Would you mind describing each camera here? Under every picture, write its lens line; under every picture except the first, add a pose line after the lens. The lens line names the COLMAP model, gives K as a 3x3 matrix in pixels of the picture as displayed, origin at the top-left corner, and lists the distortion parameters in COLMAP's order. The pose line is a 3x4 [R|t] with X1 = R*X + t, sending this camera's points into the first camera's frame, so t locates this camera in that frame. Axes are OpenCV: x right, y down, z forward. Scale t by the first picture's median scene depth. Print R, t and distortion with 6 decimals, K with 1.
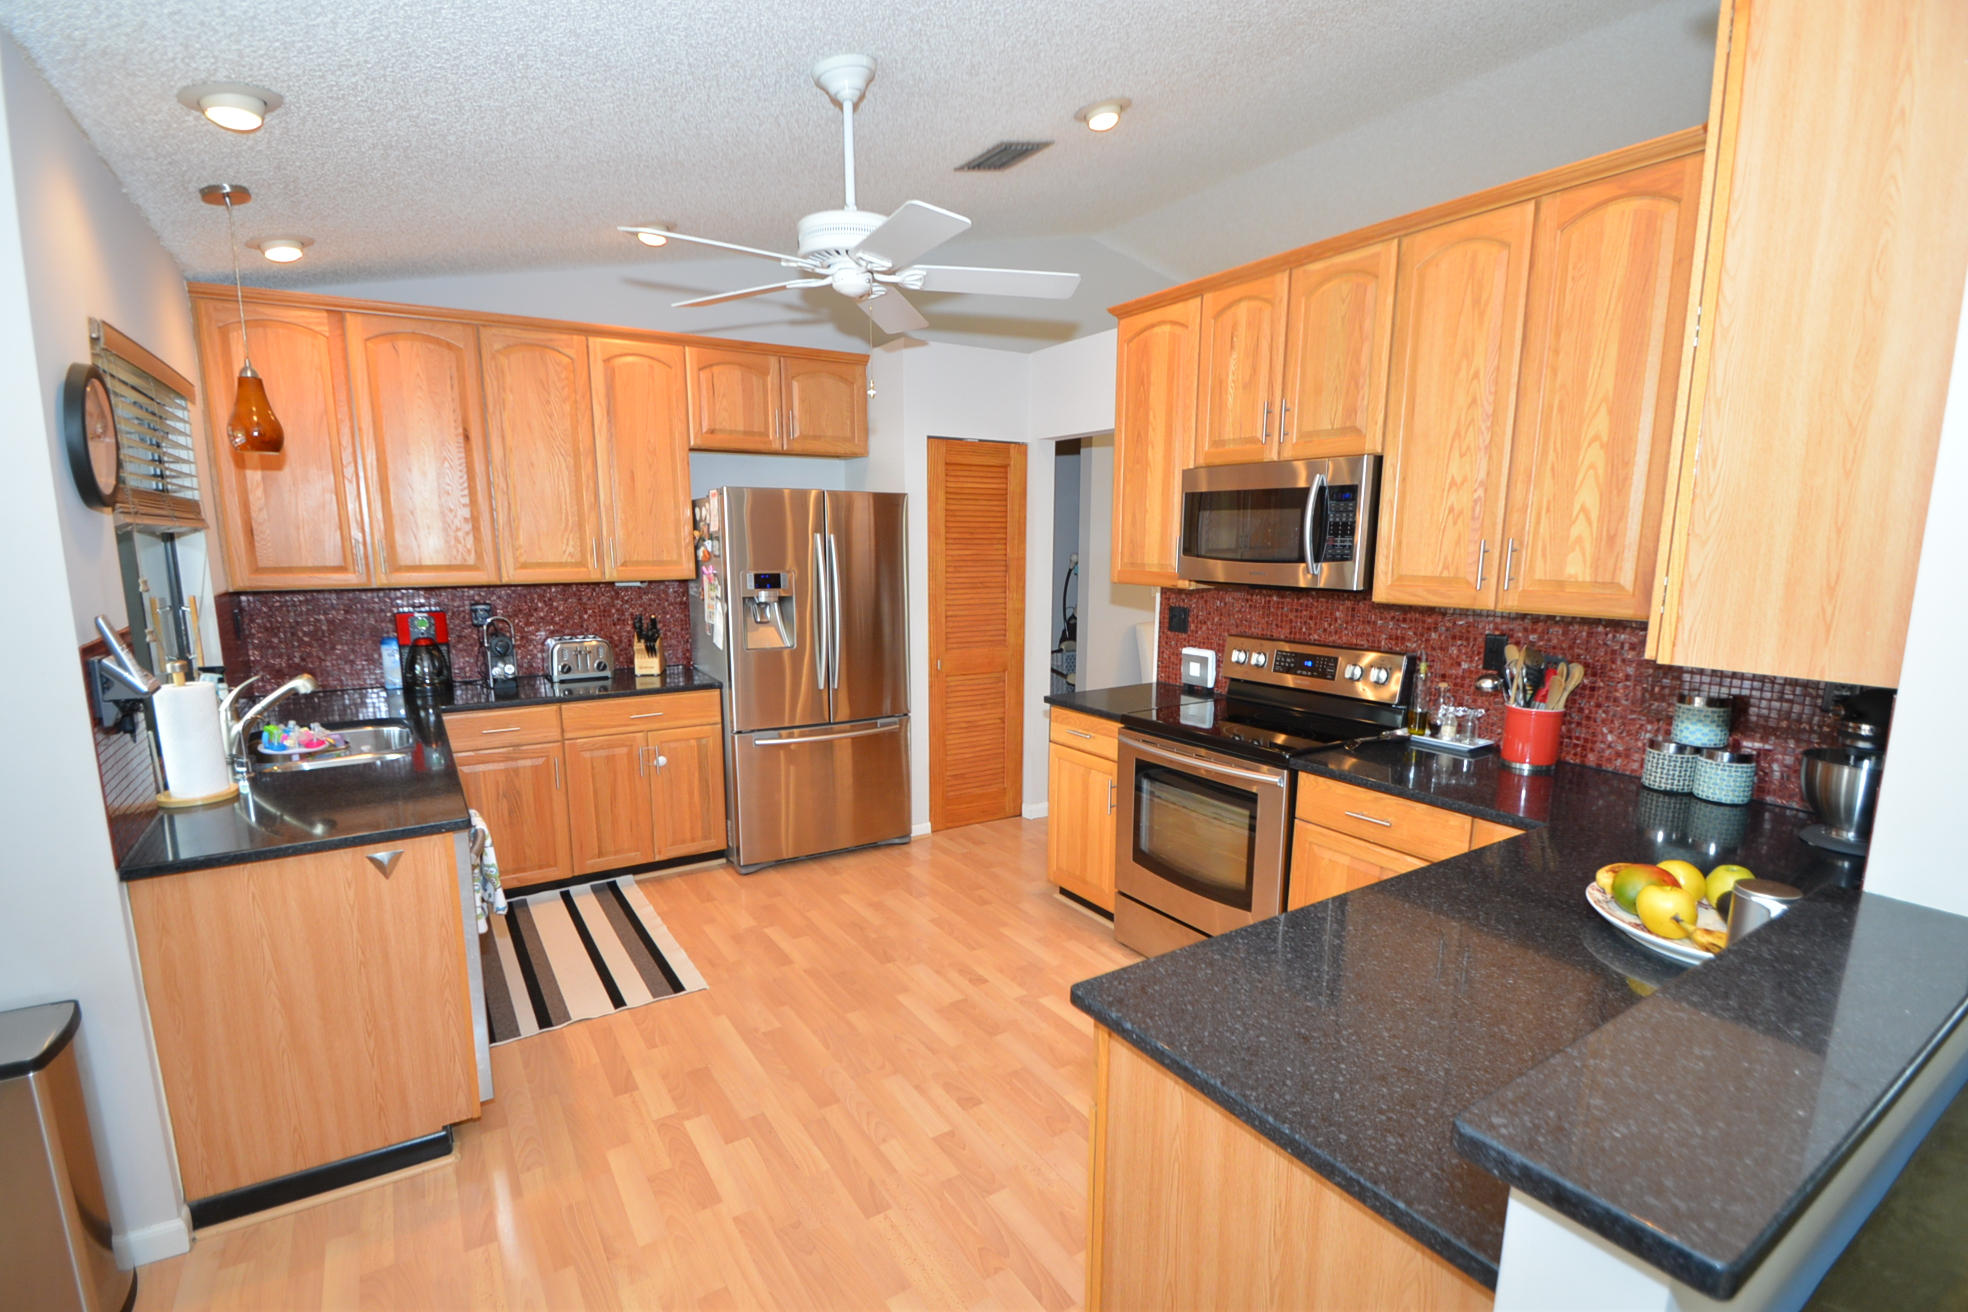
lens RADIAL K [[896.7, 0, 974.4], [0, 896.7, 686.6], [0, 0, 1]] dist [0.004911, -0.011842]
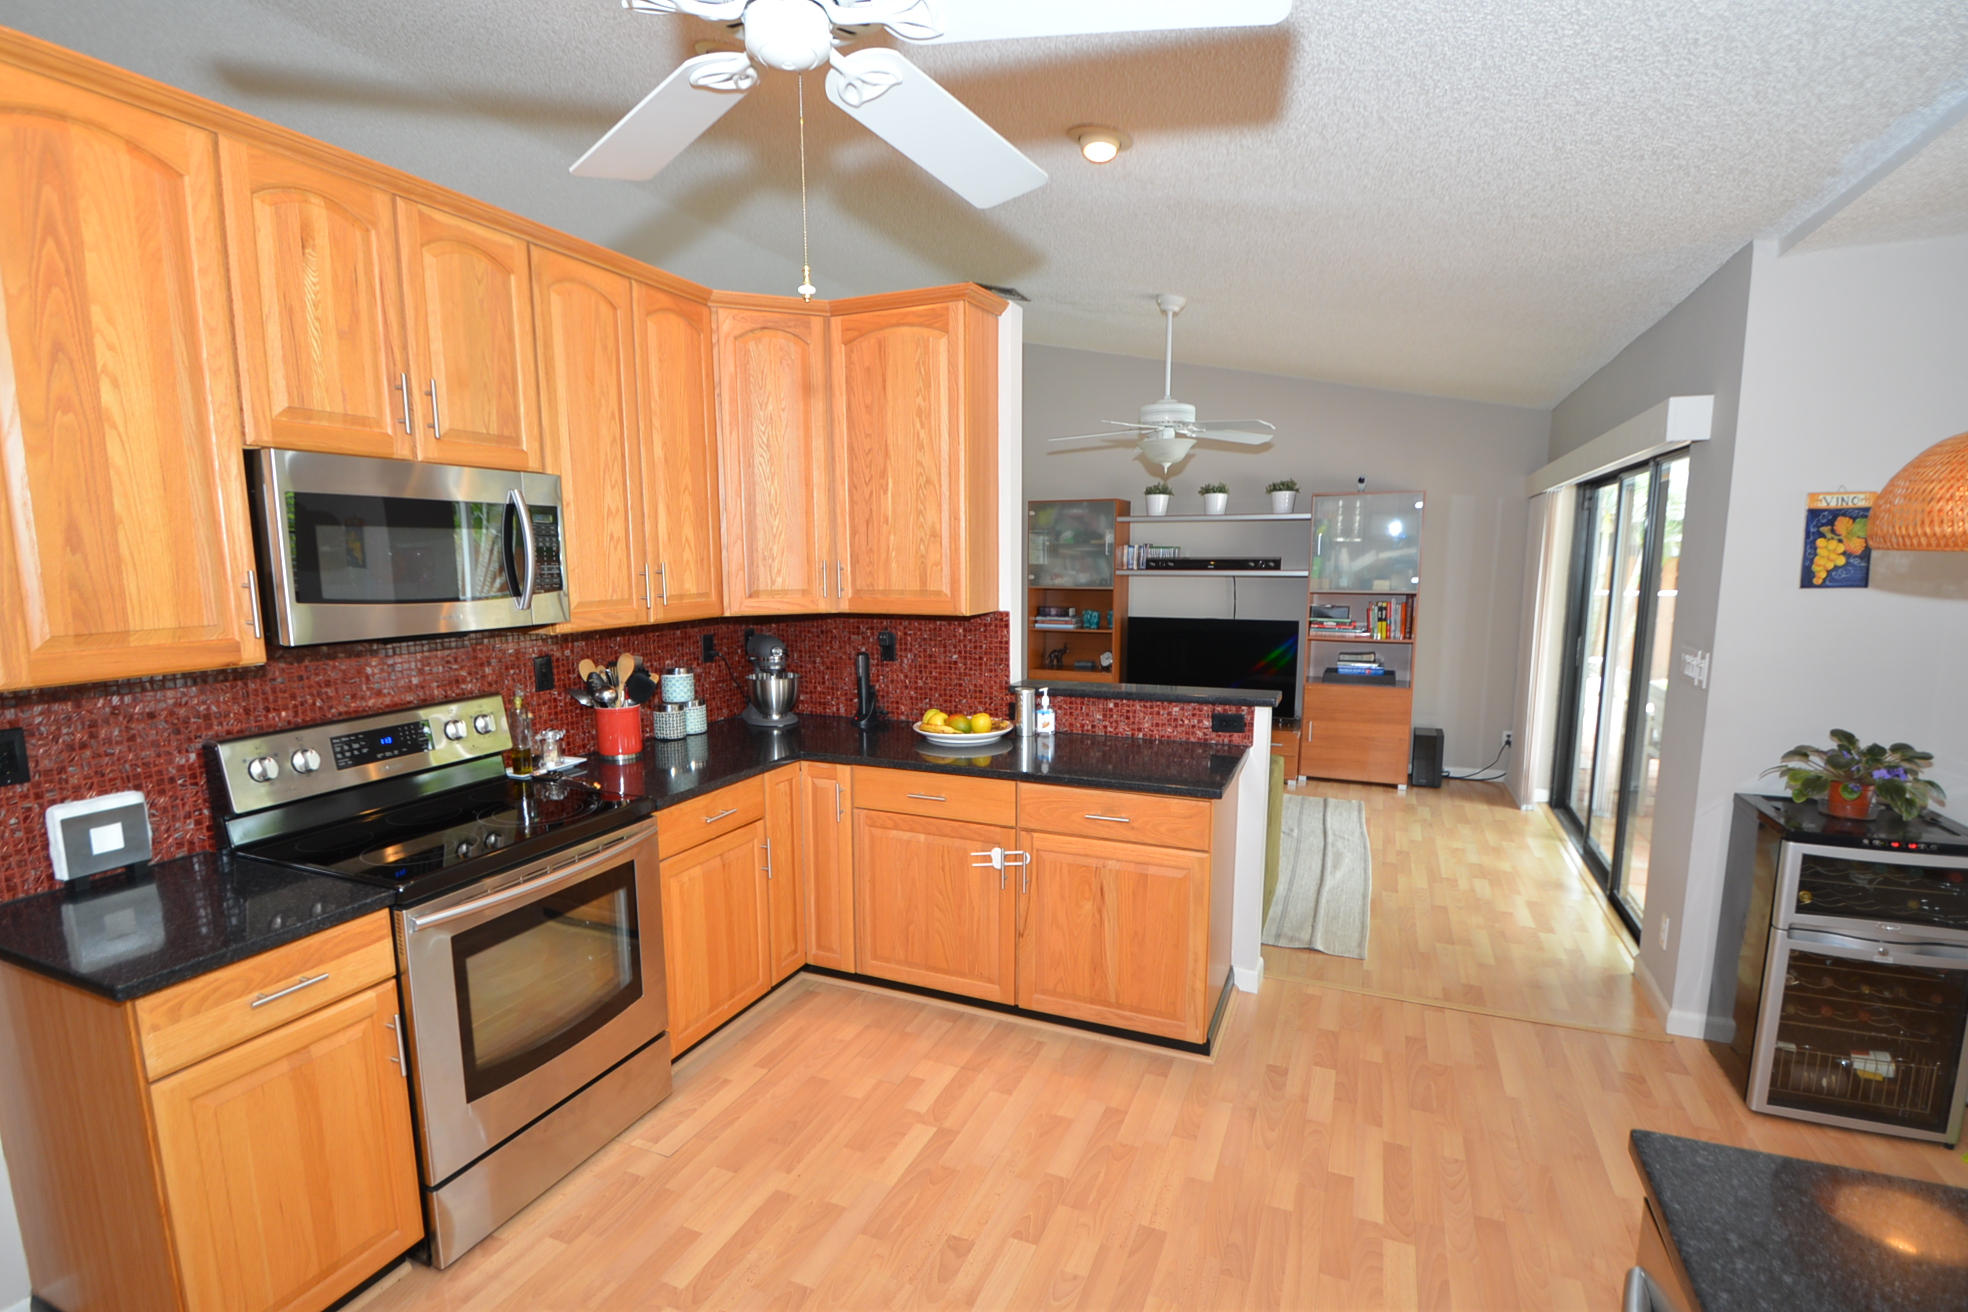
lens RADIAL K [[896.7, 0, 974.4], [0, 896.7, 686.6], [0, 0, 1]] dist [0.004911, -0.011842]
pose [[-0.548810, -0.119339, 0.827385, -0.508658], [0.147538, 0.960393, 0.236386, -0.178654], [-0.822825, 0.251801, -0.509466, 1.025577]]
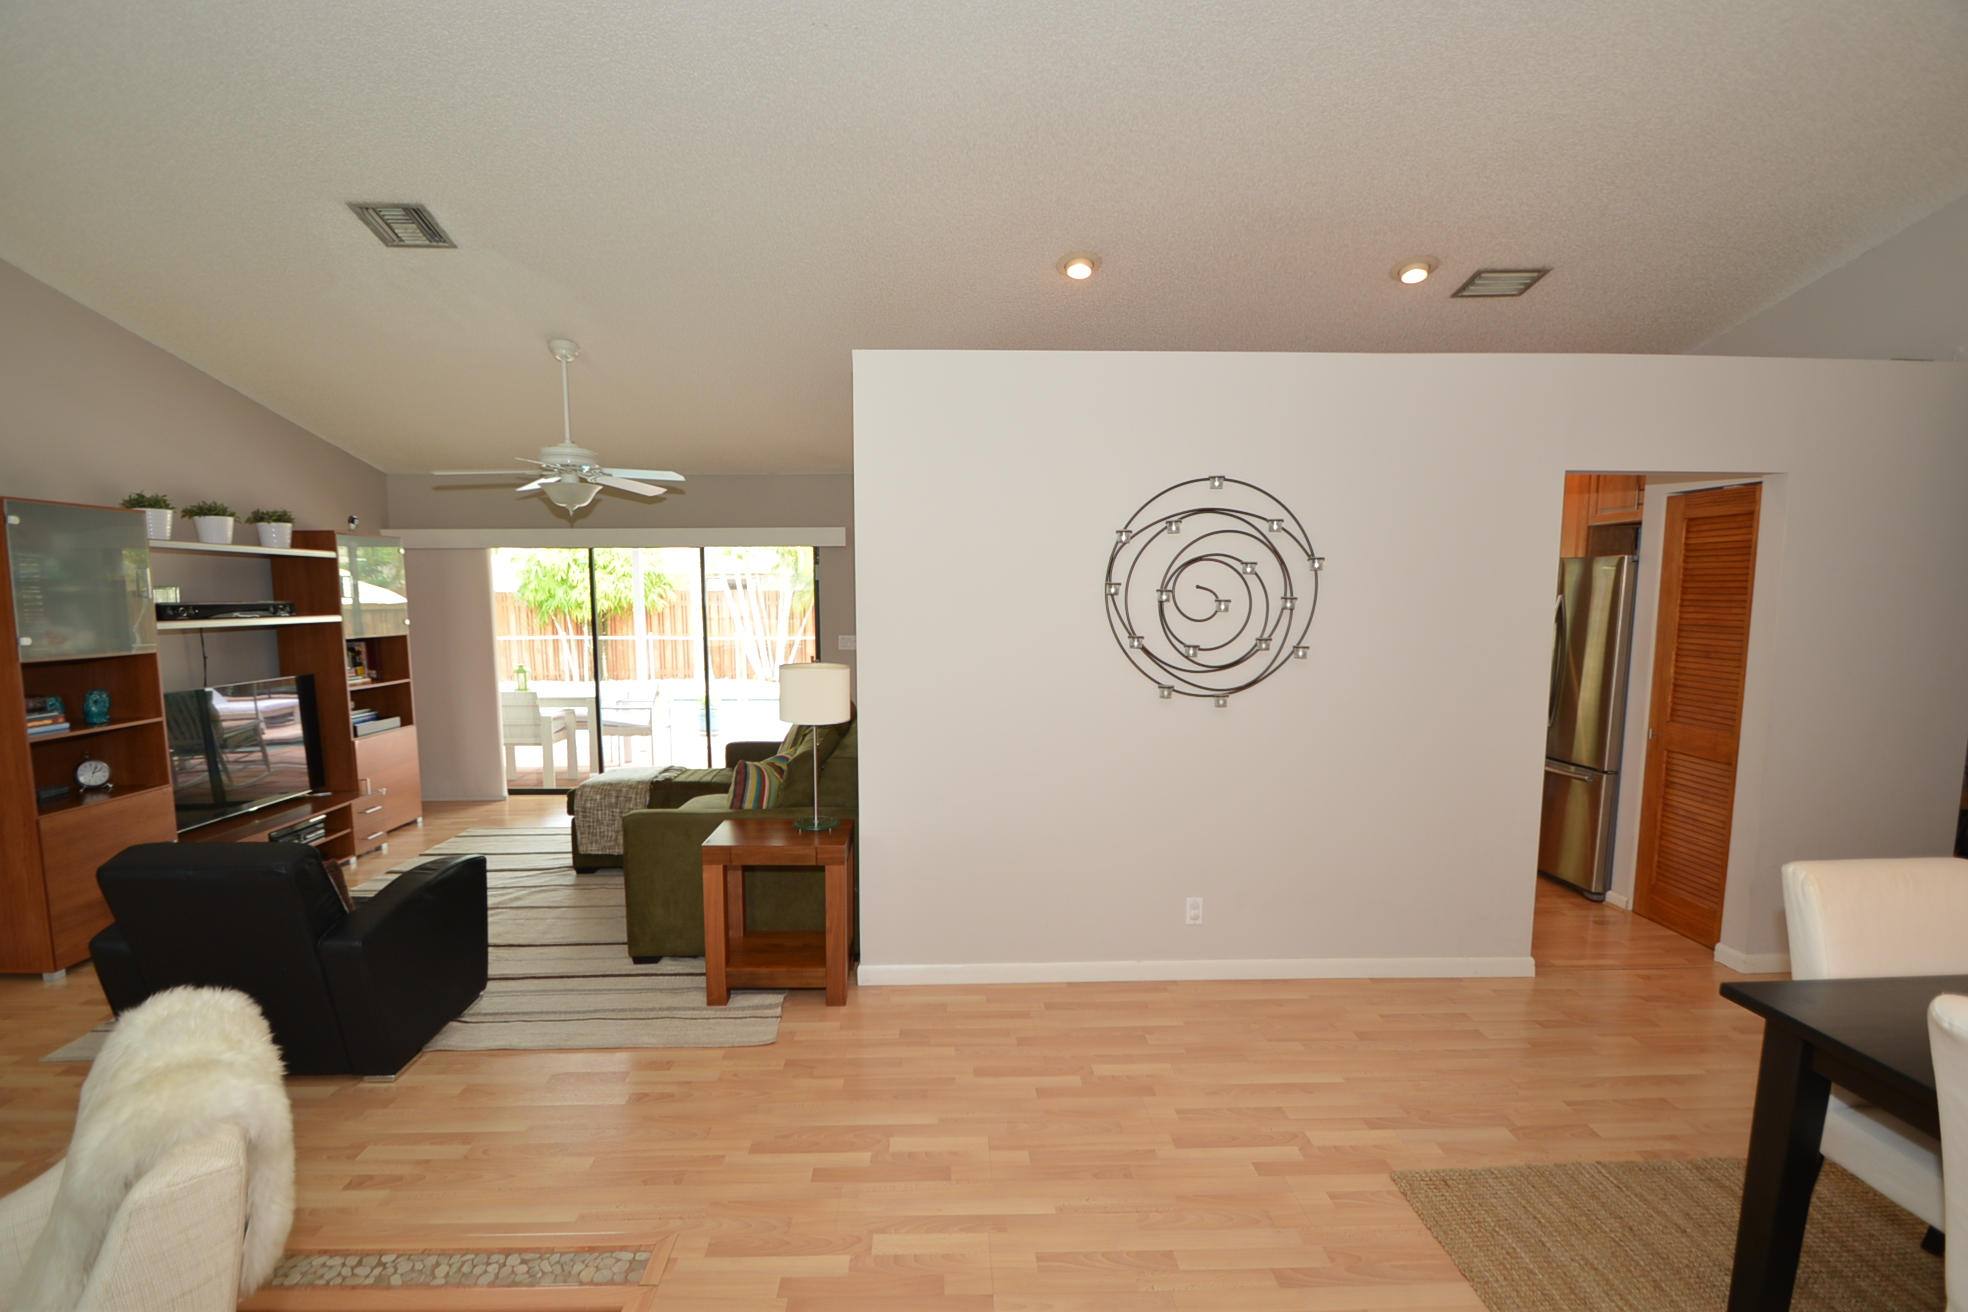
lens RADIAL K [[896.7, 0, 974.4], [0, 896.7, 686.6], [0, 0, 1]] dist [0.004911, -0.011842]
pose [[-0.518518, 0.093492, -0.849940, 1.736928], [-0.142324, 0.970702, 0.193603, -0.237888], [0.843139, 0.221353, -0.490020, 1.329725]]
